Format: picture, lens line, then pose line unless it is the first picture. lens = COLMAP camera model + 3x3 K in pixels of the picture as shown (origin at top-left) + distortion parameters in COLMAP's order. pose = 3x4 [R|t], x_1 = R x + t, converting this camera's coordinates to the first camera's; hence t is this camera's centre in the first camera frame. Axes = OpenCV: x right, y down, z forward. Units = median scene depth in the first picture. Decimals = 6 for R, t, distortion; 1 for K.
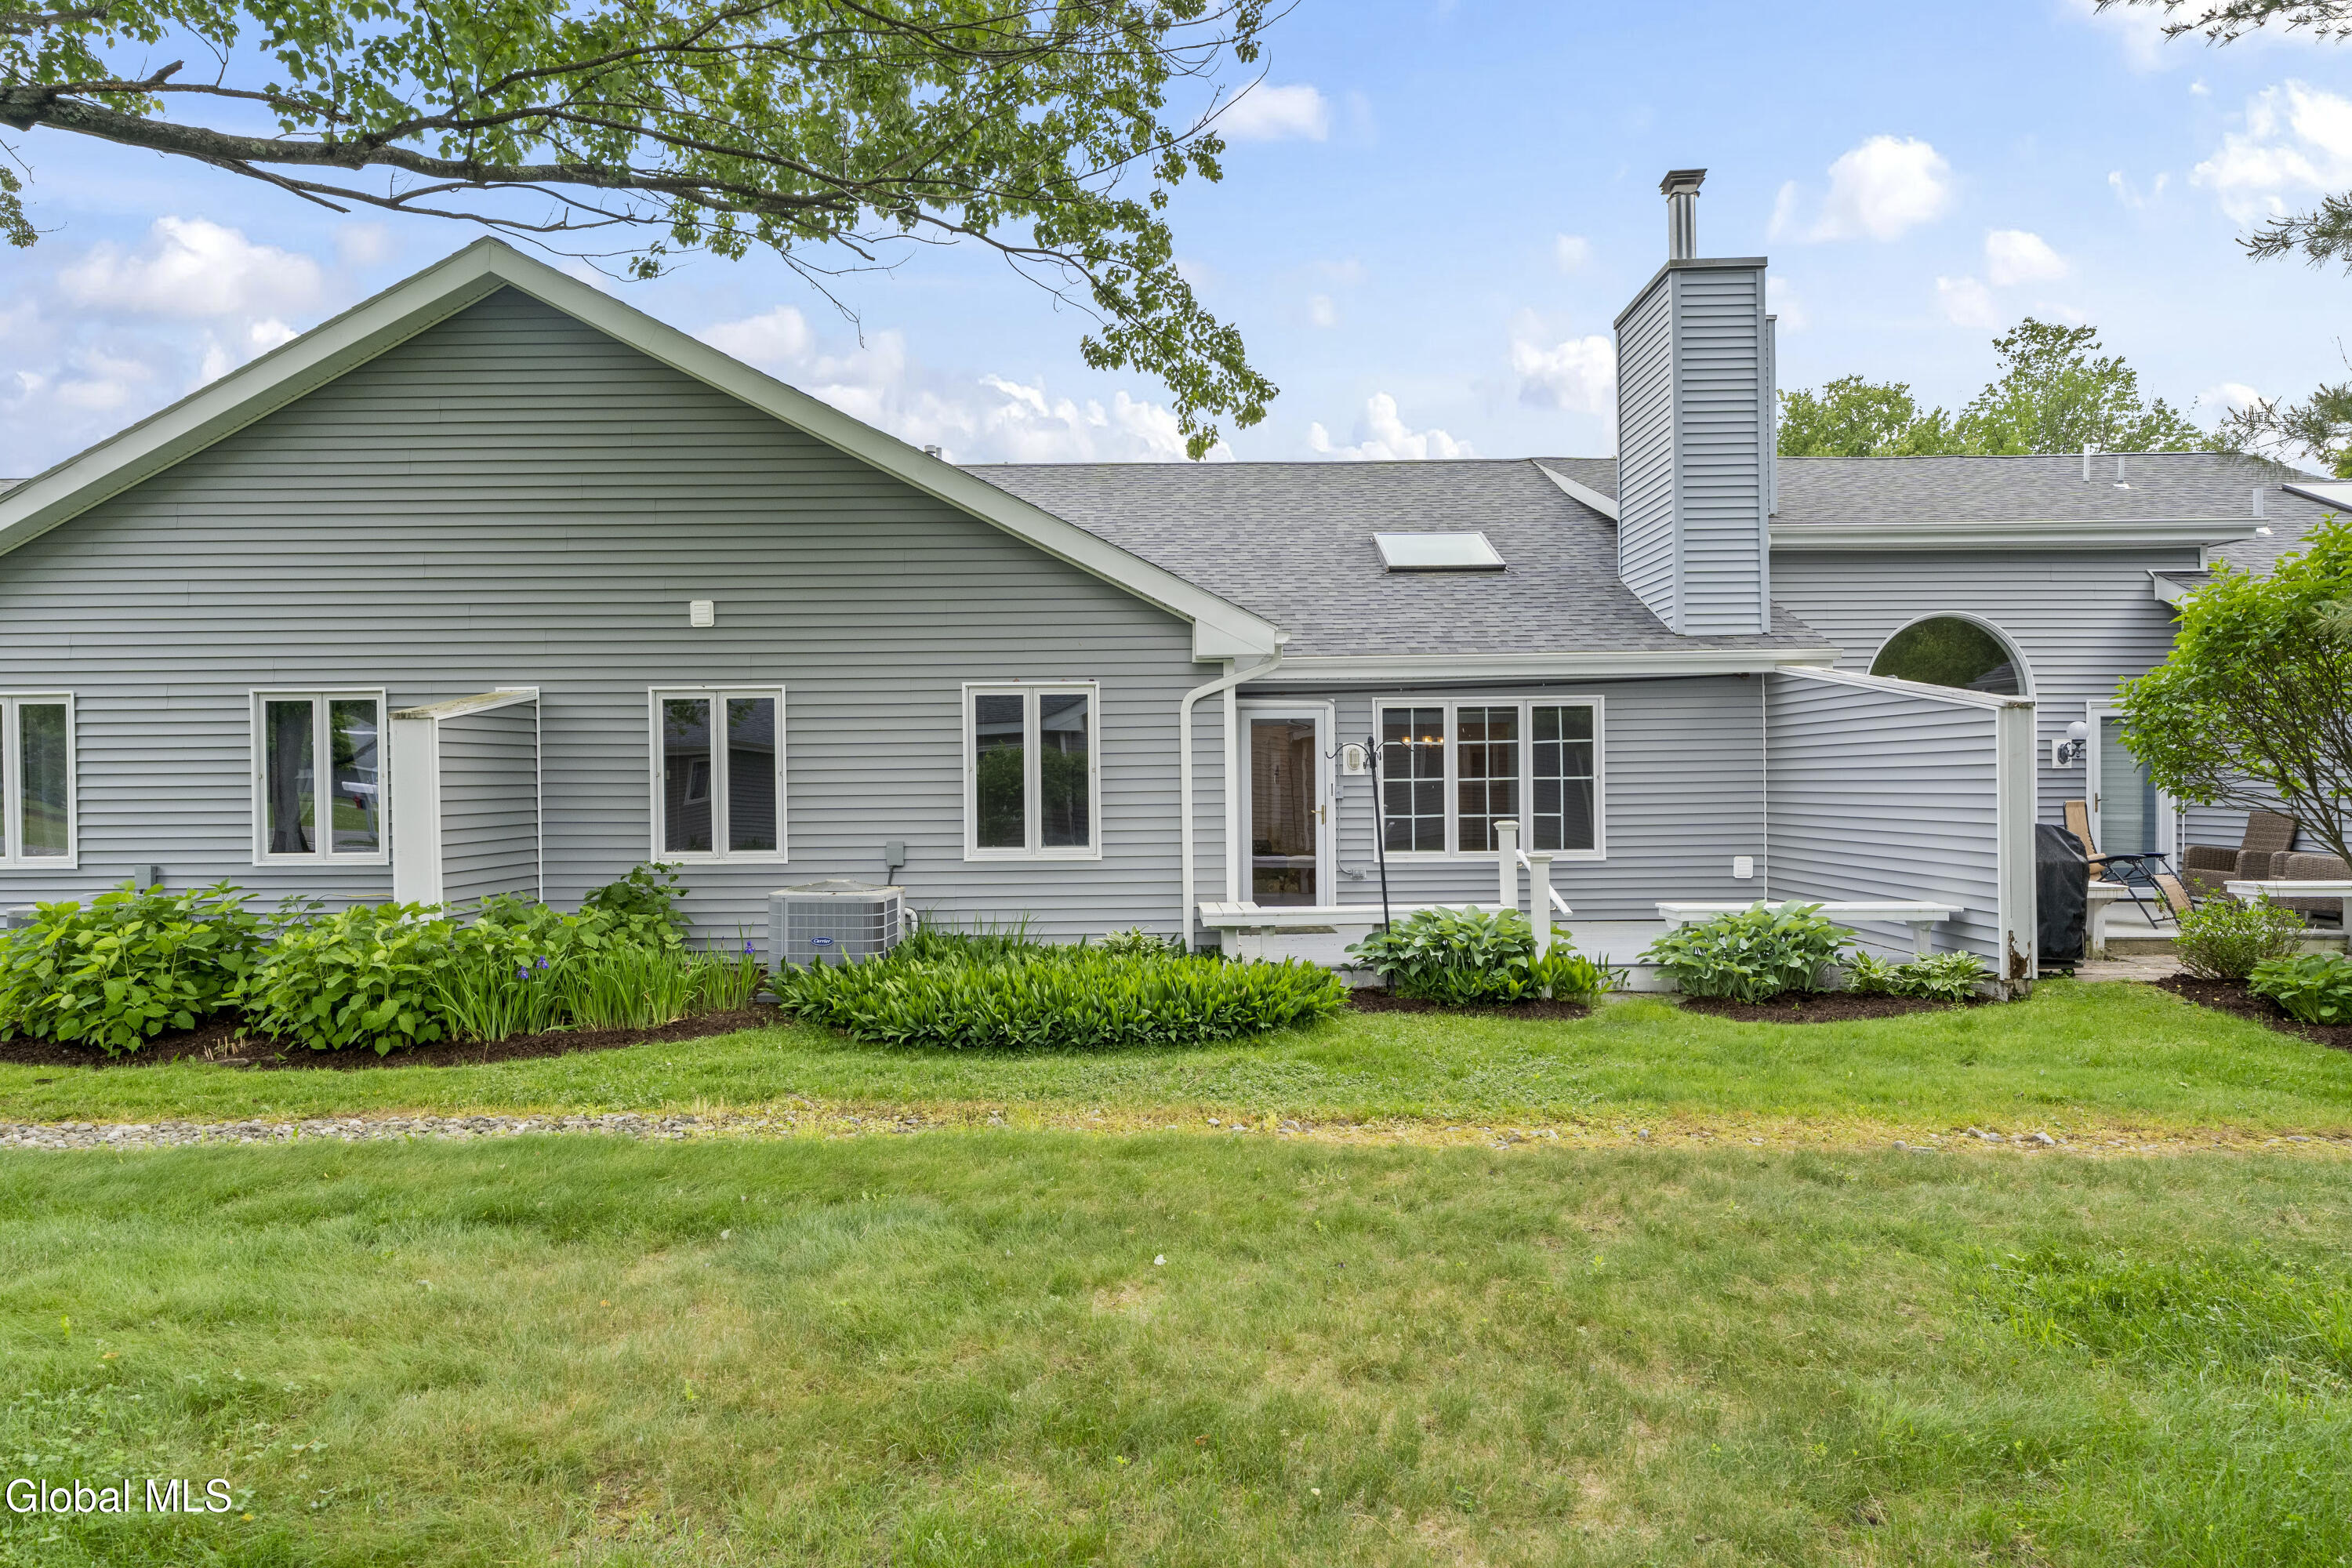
lens RADIAL K [[1337.5, 0, 1173.0], [0, 1337.5, 796.4], [0, 0, 1]] dist [0.000923, -0.000090]
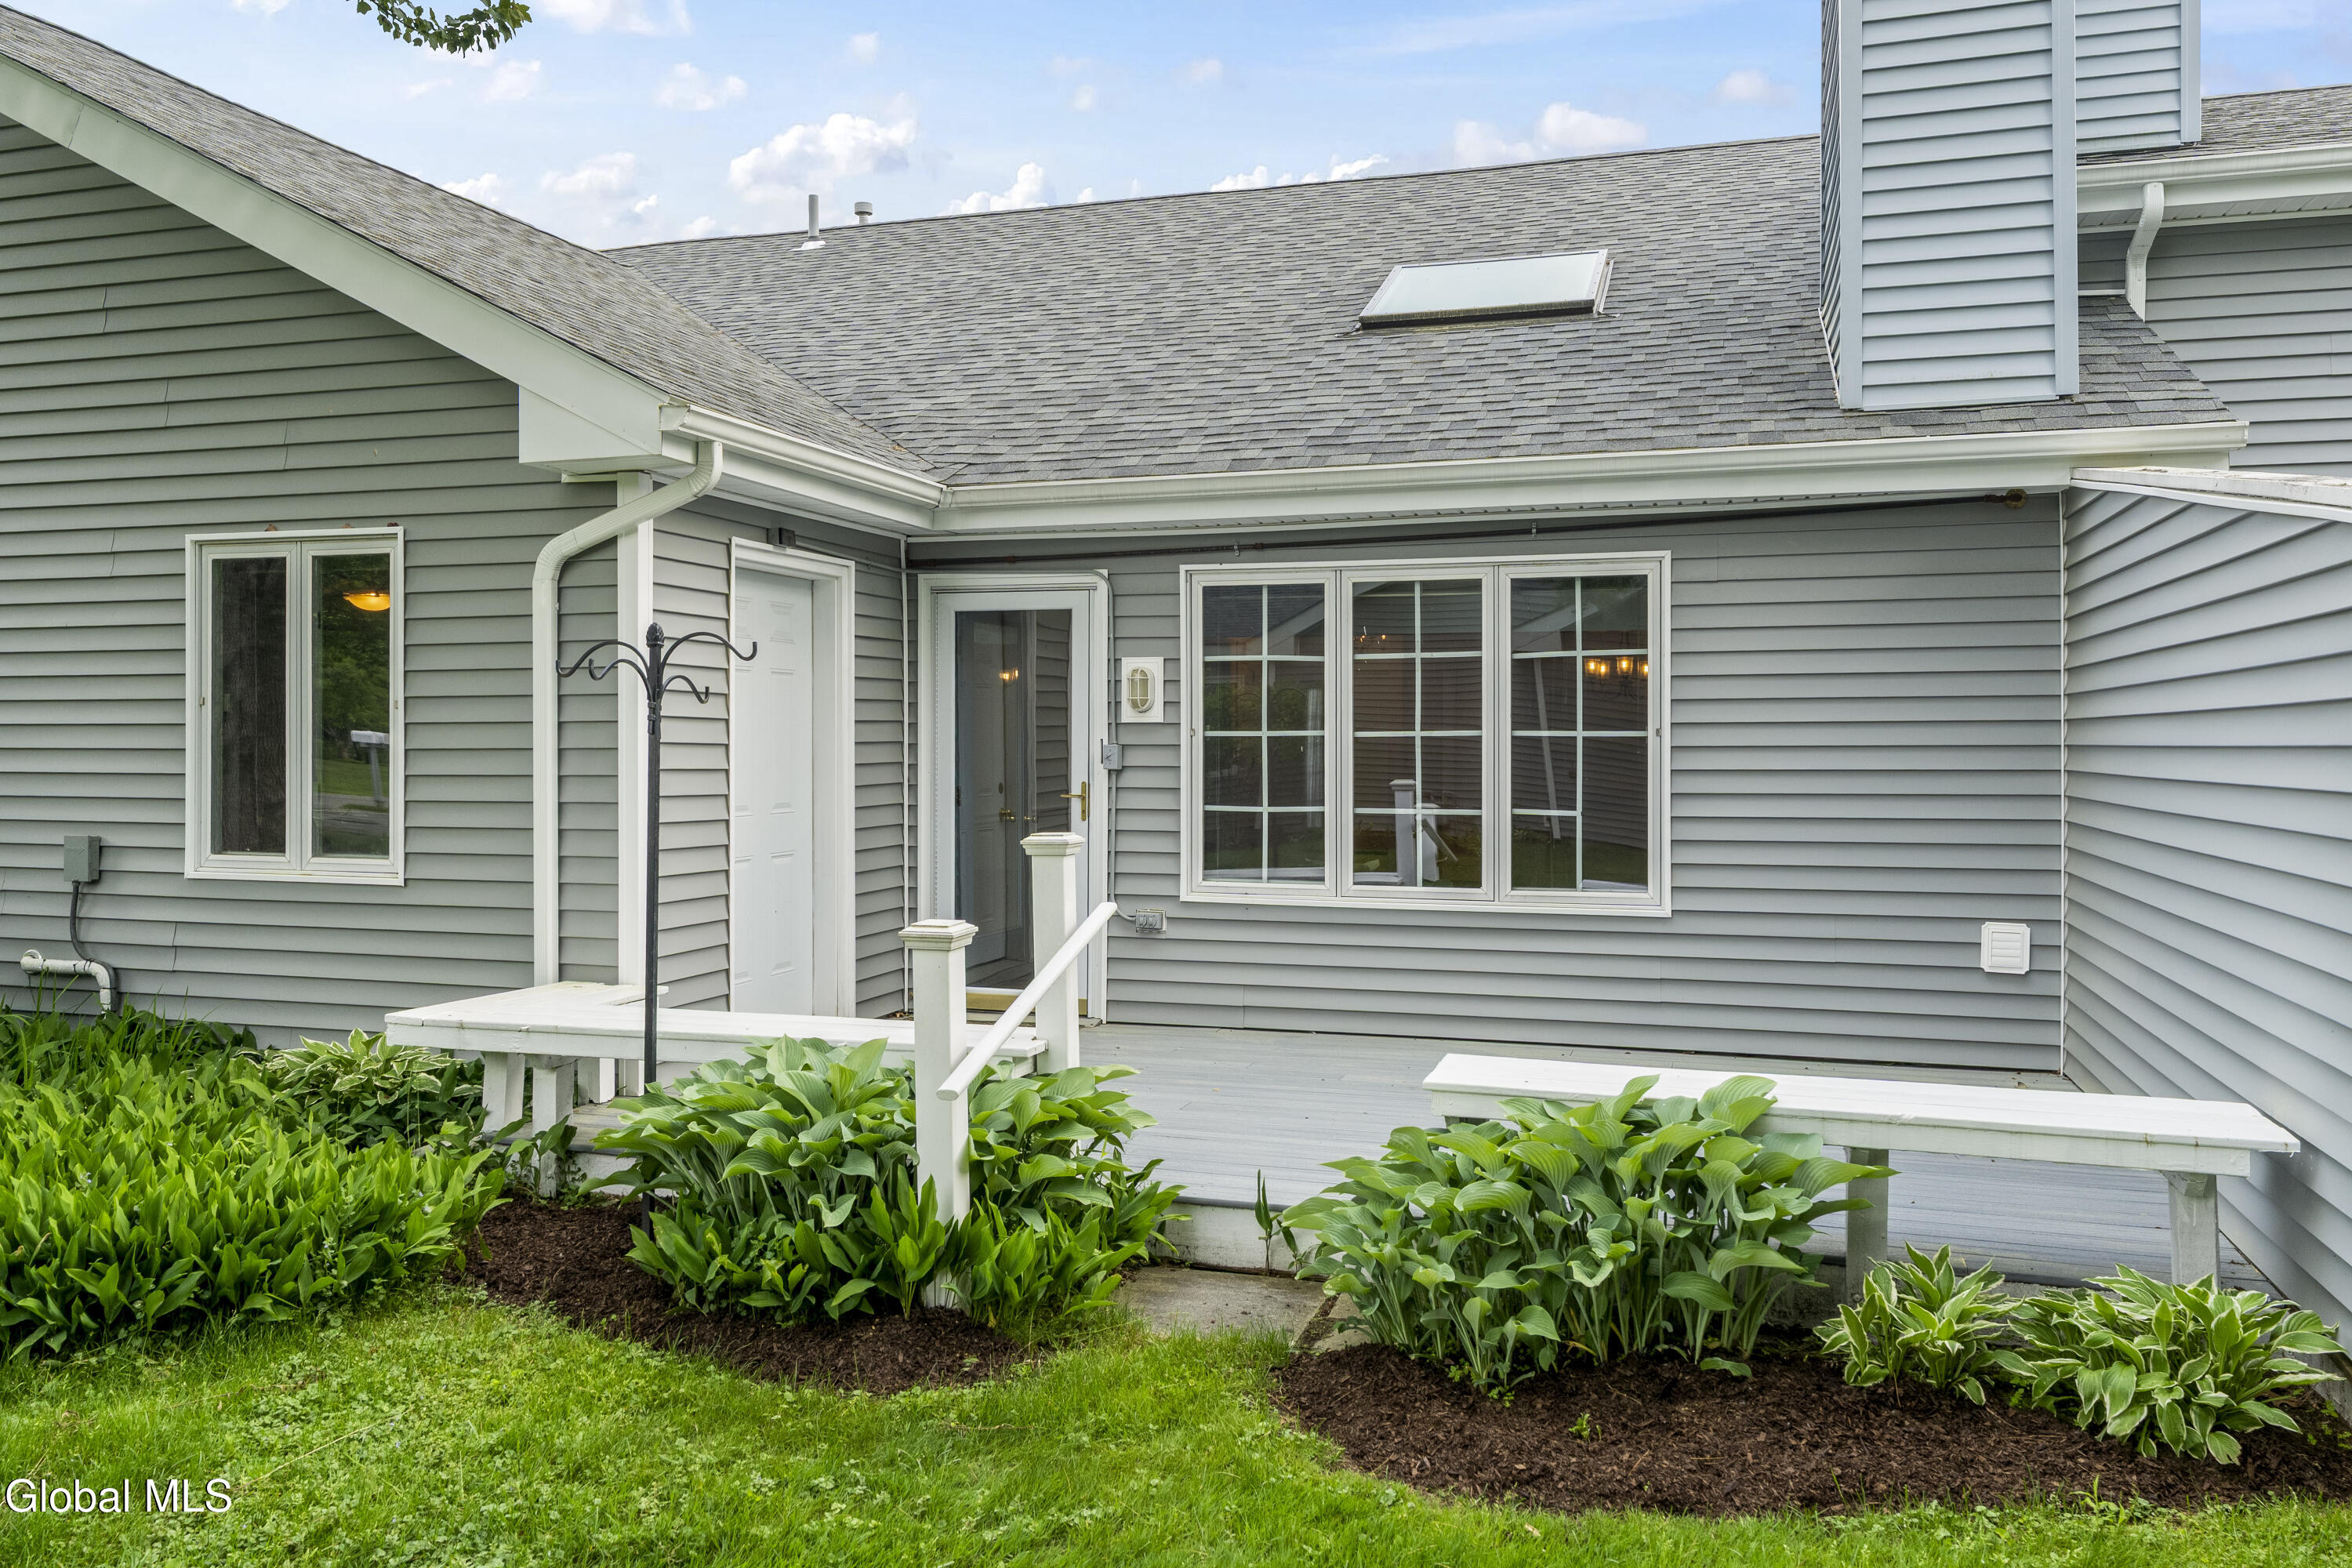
lens RADIAL K [[1802.0, 0, 1177.0], [0, 1802.0, 769.7], [0, 0, 1]] dist [0.008098, 0.003702]
pose [[0.952356, 0.016072, -0.304564, 0.350296], [-0.014692, 0.999869, 0.006821, -0.003401], [0.304633, -0.002022, 0.952468, 0.368403]]
